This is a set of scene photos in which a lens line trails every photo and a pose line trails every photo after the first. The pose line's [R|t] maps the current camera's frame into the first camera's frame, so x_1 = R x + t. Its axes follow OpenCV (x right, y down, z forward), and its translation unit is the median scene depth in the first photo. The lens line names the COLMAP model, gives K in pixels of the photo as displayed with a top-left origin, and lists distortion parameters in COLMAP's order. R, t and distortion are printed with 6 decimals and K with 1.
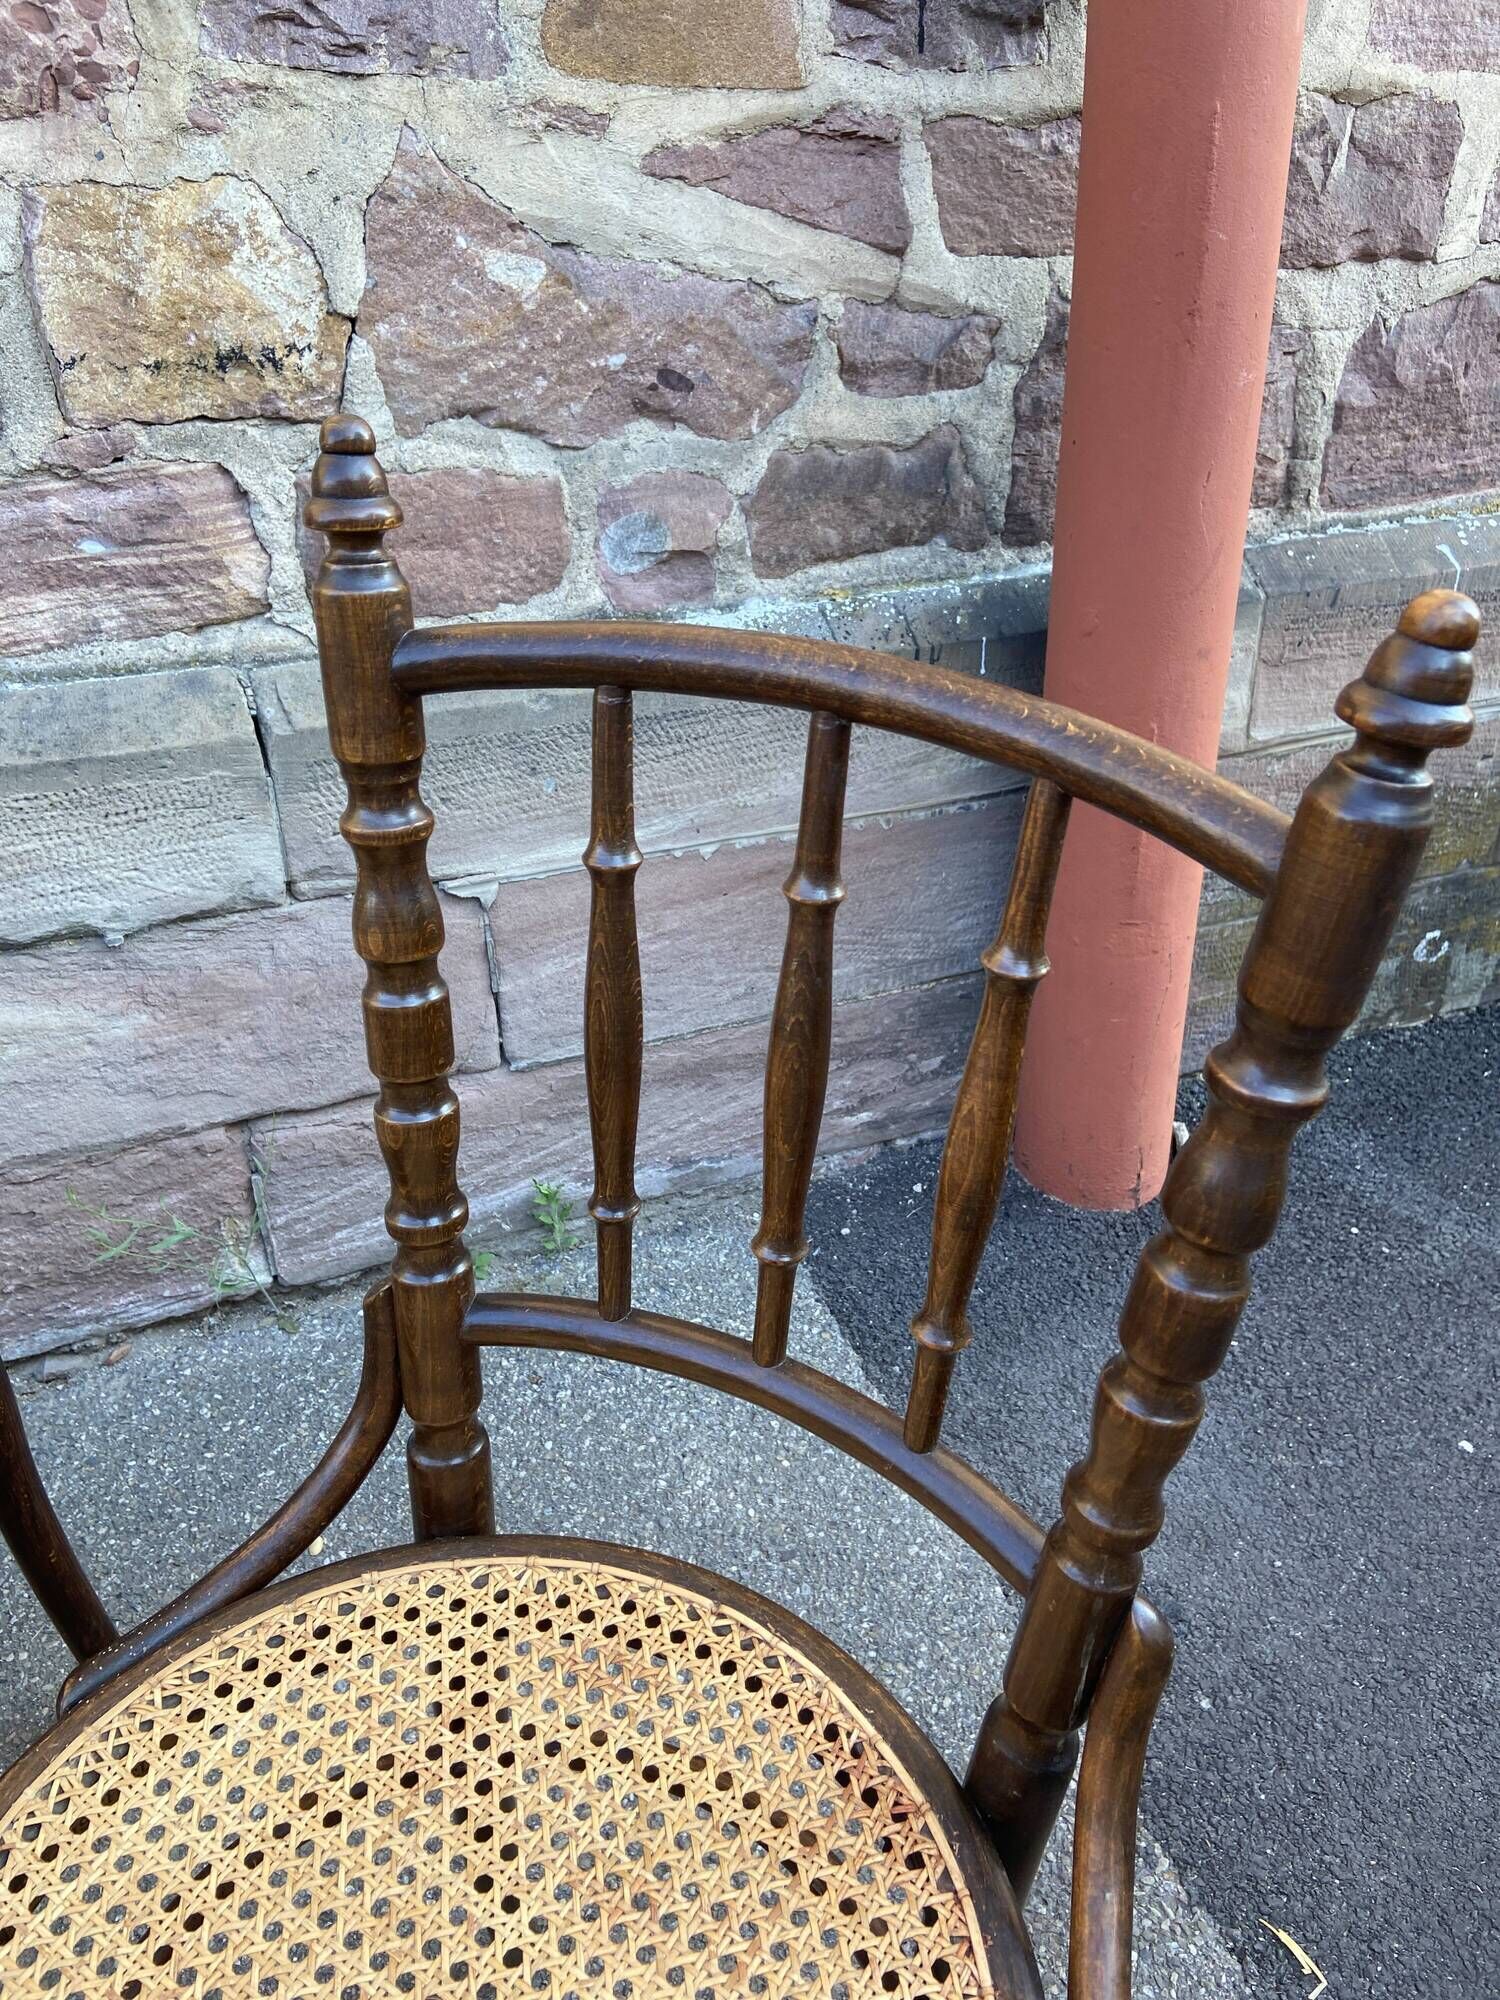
lens RADIAL K [[1515.8, 0, 746.8], [0, 1515.8, 993.0], [0, 0, 1]] dist [0.127432, -0.168331]
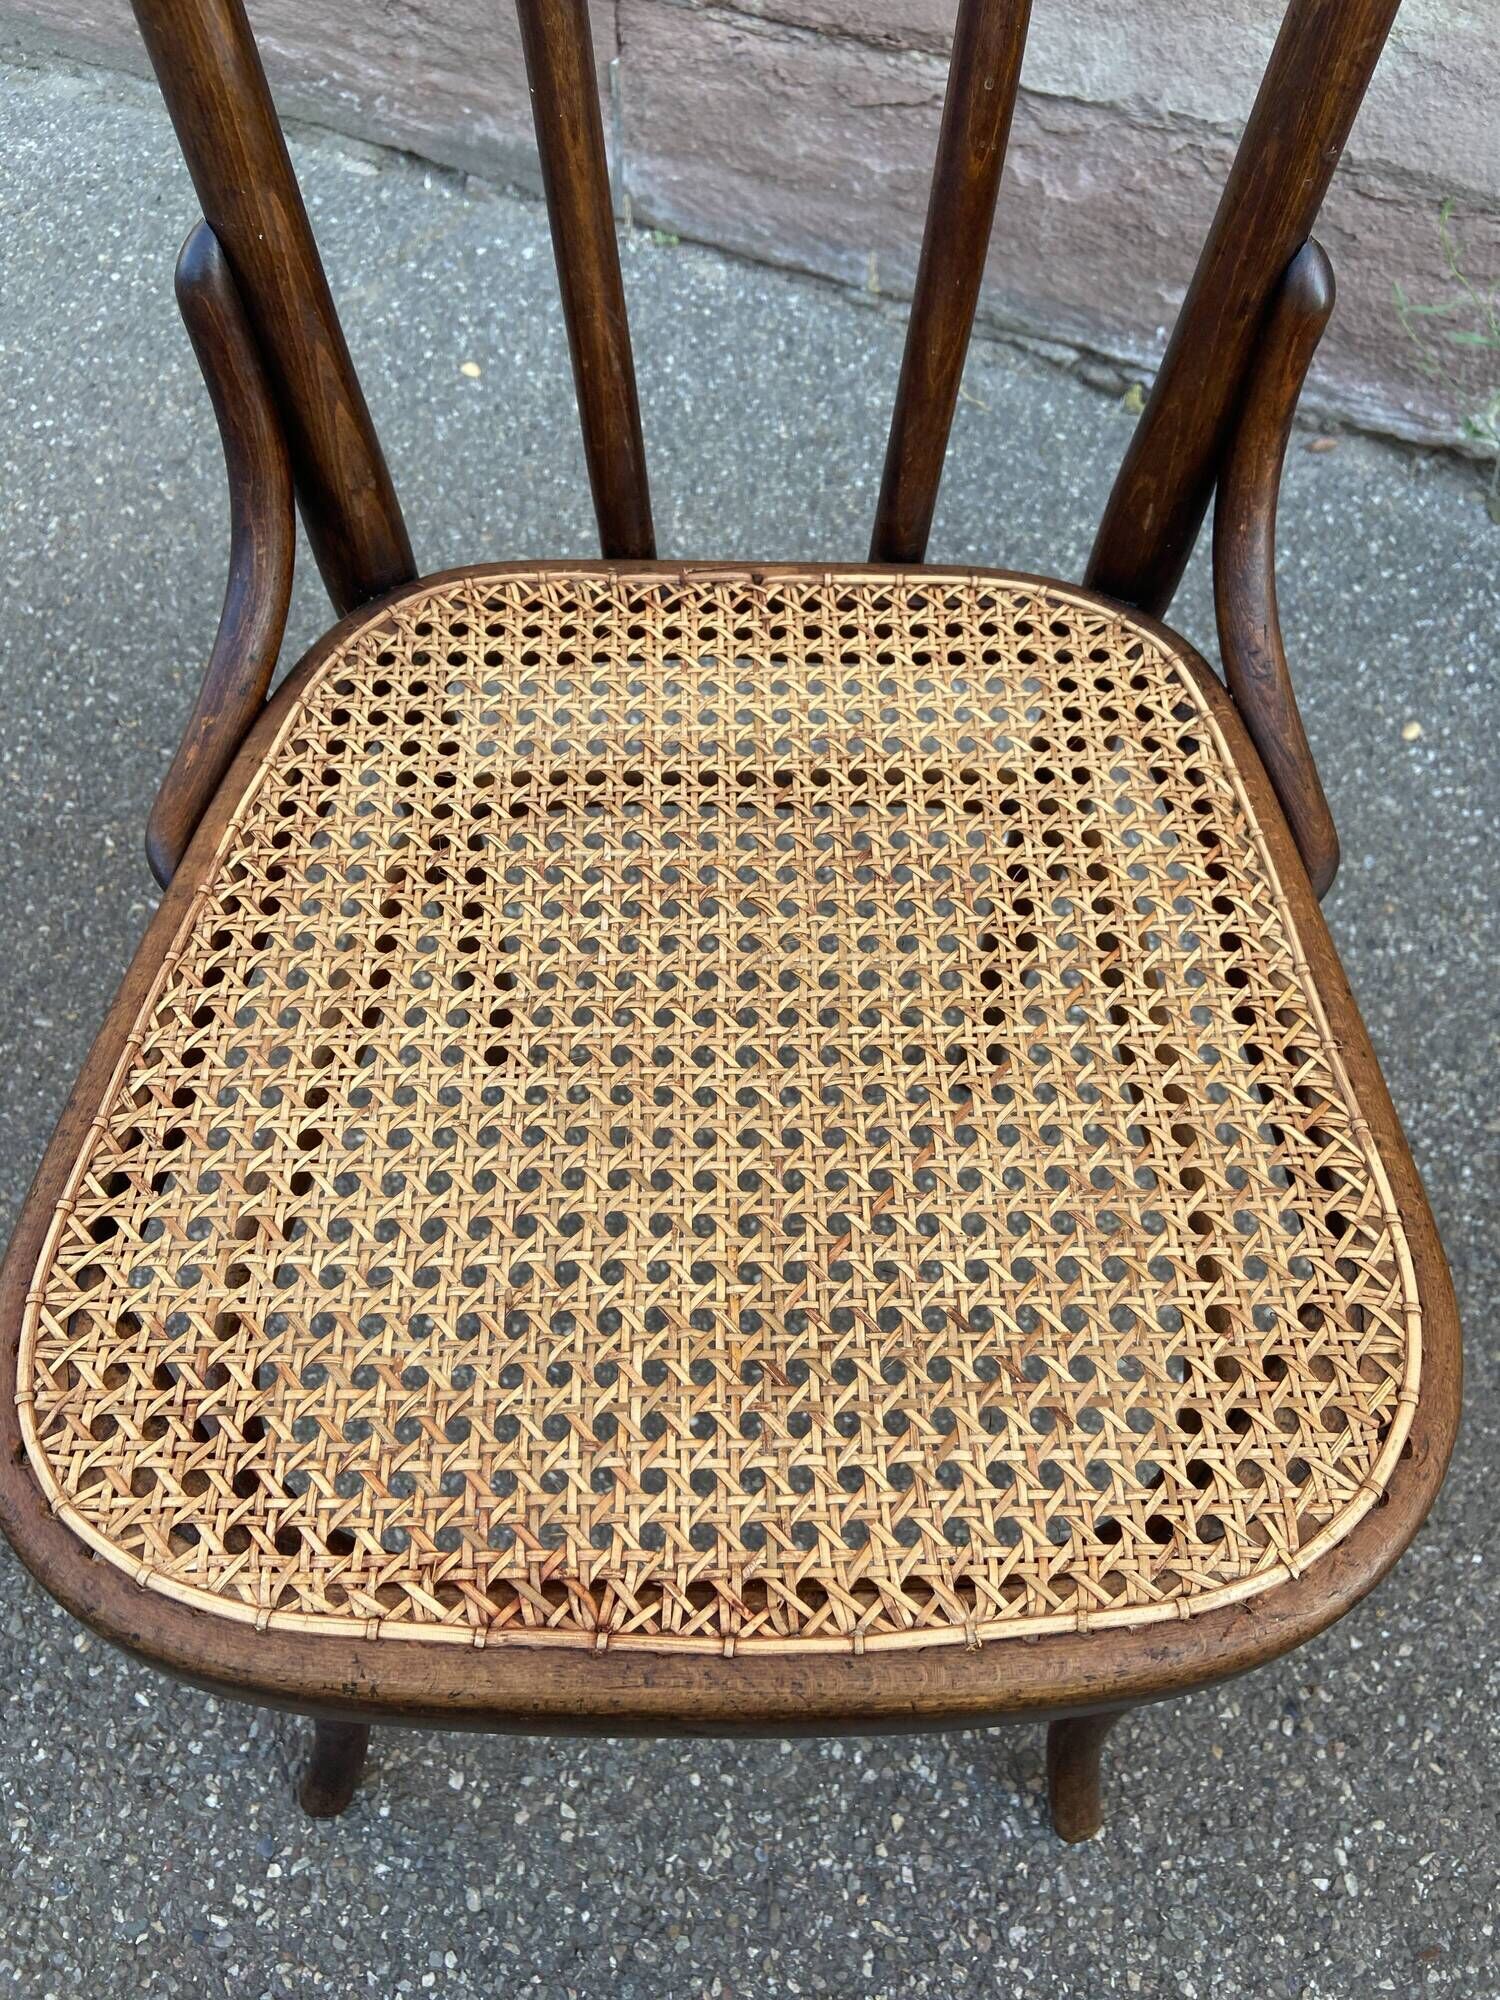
lens RADIAL K [[1515.8, 0, 765.9], [0, 1515.8, 999.9], [0, 0, 1]] dist [0.127432, -0.168331]
pose [[0.688845, 0.623170, -0.370339, -0.100424], [-0.390734, 0.749497, 0.534399, 0.132893], [0.610589, -0.223414, 0.759781, 0.033540]]
